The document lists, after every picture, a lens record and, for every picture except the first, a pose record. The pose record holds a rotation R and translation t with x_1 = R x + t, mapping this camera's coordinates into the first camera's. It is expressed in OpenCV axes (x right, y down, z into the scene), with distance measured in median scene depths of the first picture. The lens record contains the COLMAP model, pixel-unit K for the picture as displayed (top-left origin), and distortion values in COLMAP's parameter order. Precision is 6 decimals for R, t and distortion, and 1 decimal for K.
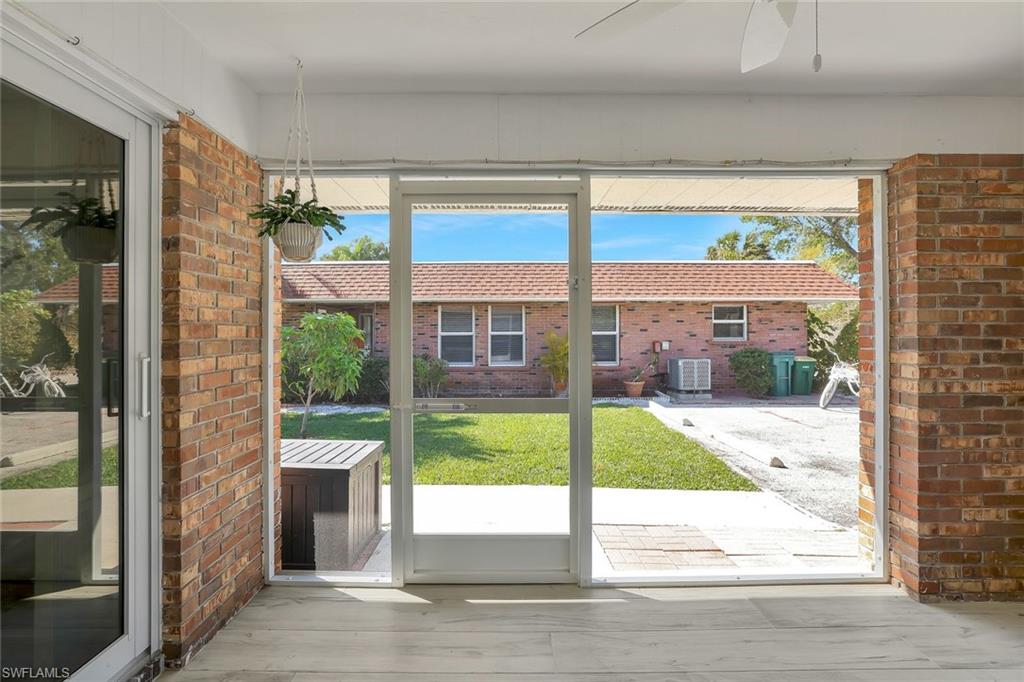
lens RADIAL K [[441.2, 0, 503.6], [0, 441.2, 338.2], [0, 0, 1]] dist [-0.054460, 0.019874]
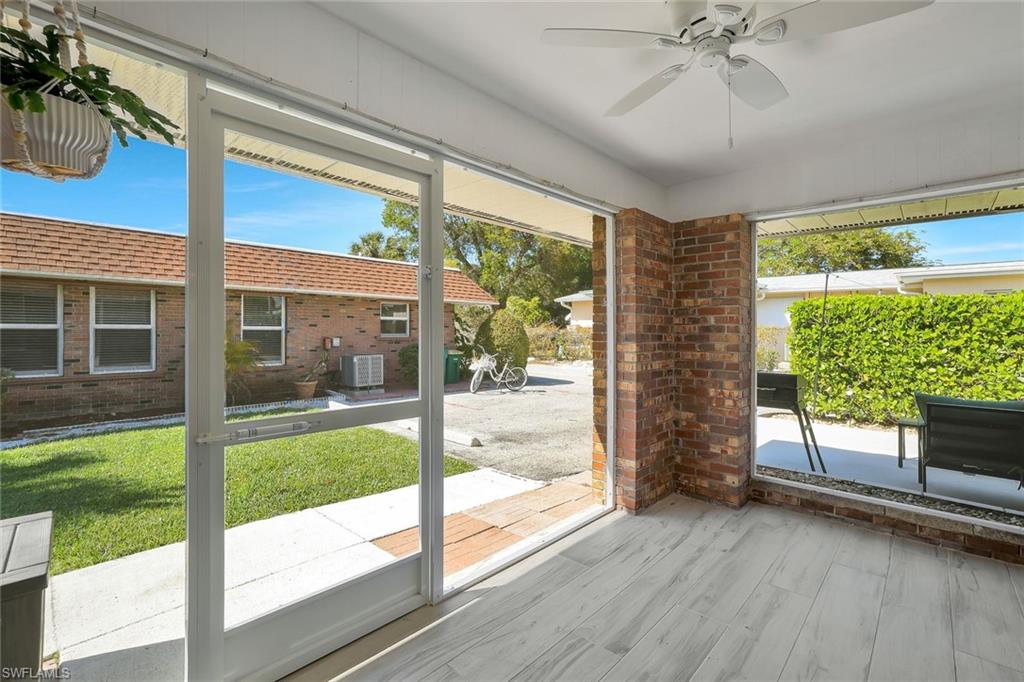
lens RADIAL K [[453.1, 0, 511.6], [0, 453.1, 329.5], [0, 0, 1]] dist [-0.032420, 0.000814]
pose [[0.684581, 0.009481, 0.728875, -0.215779], [-0.001424, 0.999931, -0.011669, 0.001688], [-0.728935, 0.006951, 0.684547, 0.123864]]
